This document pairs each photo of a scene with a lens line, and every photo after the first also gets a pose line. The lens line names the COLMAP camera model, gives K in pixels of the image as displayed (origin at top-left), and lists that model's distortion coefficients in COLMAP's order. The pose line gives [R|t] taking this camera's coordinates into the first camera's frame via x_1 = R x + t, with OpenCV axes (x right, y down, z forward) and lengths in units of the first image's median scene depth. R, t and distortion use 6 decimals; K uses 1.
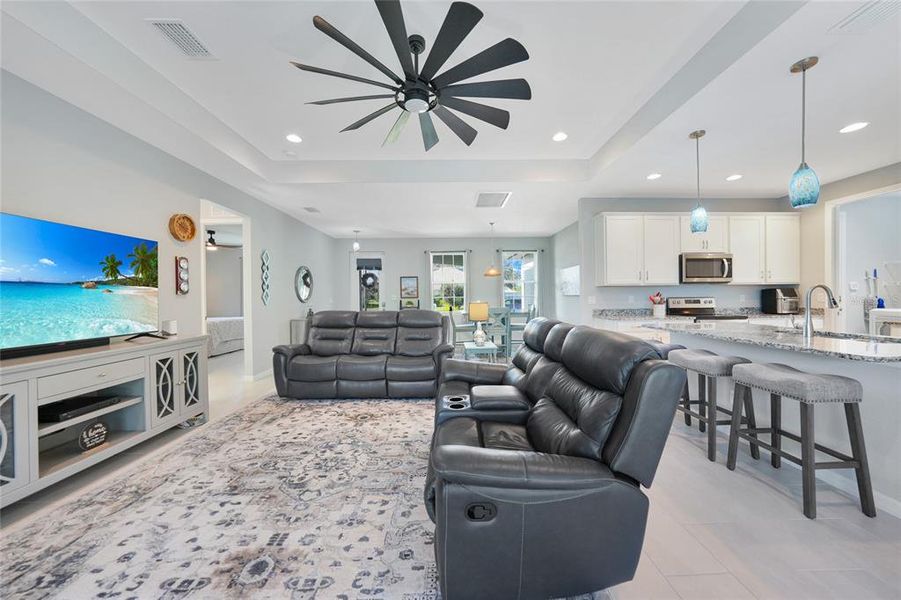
lens RADIAL K [[313.4, 0, 451.8], [0, 313.4, 296.9], [0, 0, 1]] dist [-0.026776, 0.006308]
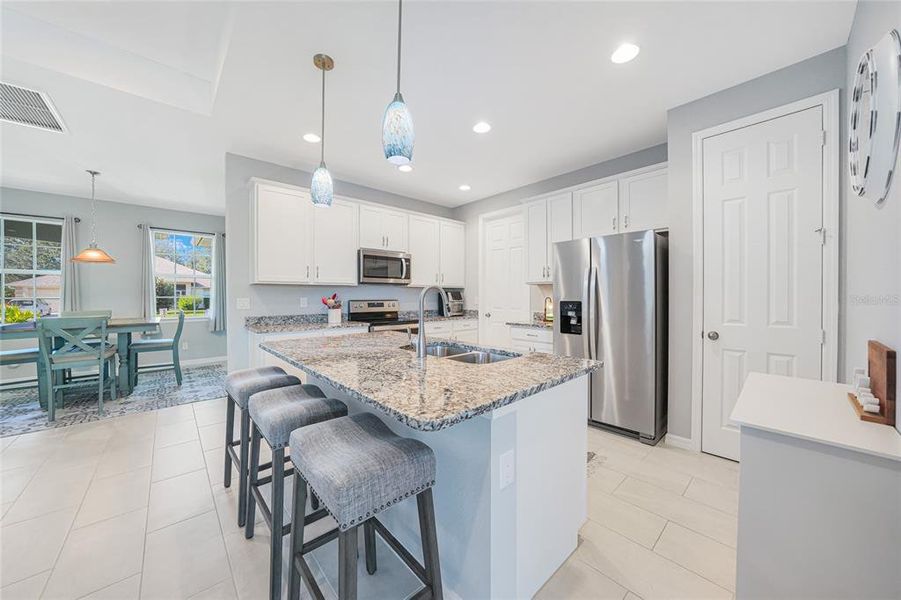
lens RADIAL K [[318.4, 0, 448.8], [0, 318.4, 297.9], [0, 0, 1]] dist [-0.027821, 0.005449]
pose [[0.746560, 0.004603, 0.665302, 0.352618], [-0.003348, 0.999989, -0.003162, -0.003247], [-0.665309, 0.000133, 0.746568, 0.195114]]
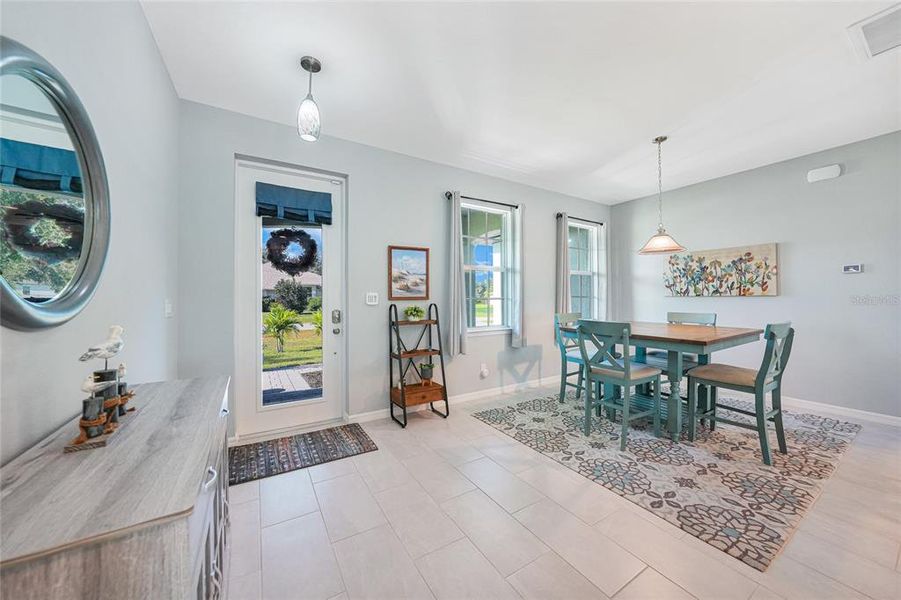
lens RADIAL K [[313.4, 0, 451.8], [0, 313.4, 296.9], [0, 0, 1]] dist [-0.026776, 0.006308]
pose [[0.861102, 0.005539, 0.508402, -0.532955], [-0.000278, 0.999946, -0.010425, 0.007241], [-0.508432, 0.008835, 0.861057, 1.118642]]
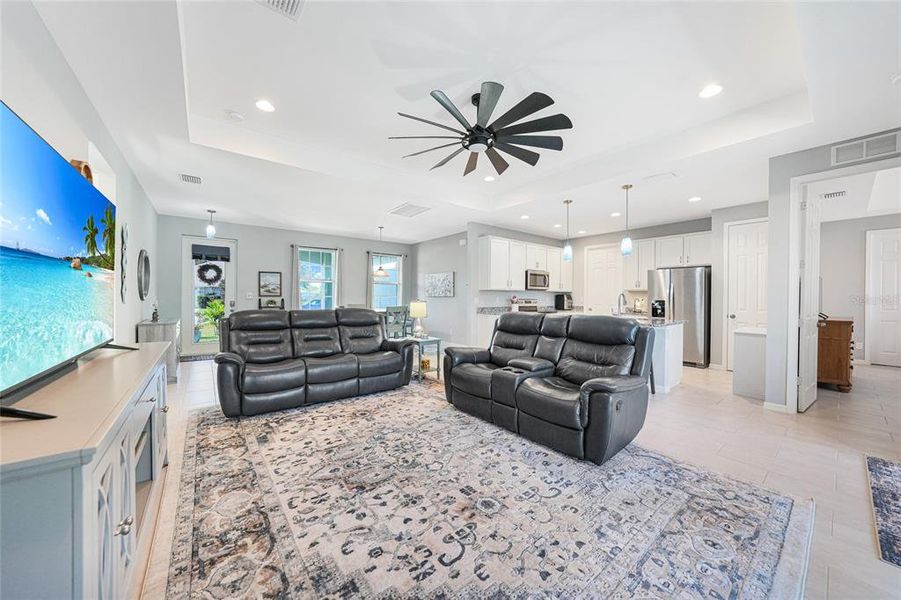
lens RADIAL K [[313.4, 0, 451.8], [0, 313.4, 296.9], [0, 0, 1]] dist [-0.026776, 0.006308]
pose [[0.795634, 0.017876, 0.605514, -0.462025], [-0.014257, 0.999840, -0.010784, 0.011969], [-0.605610, -0.000053, 0.795762, 0.019823]]
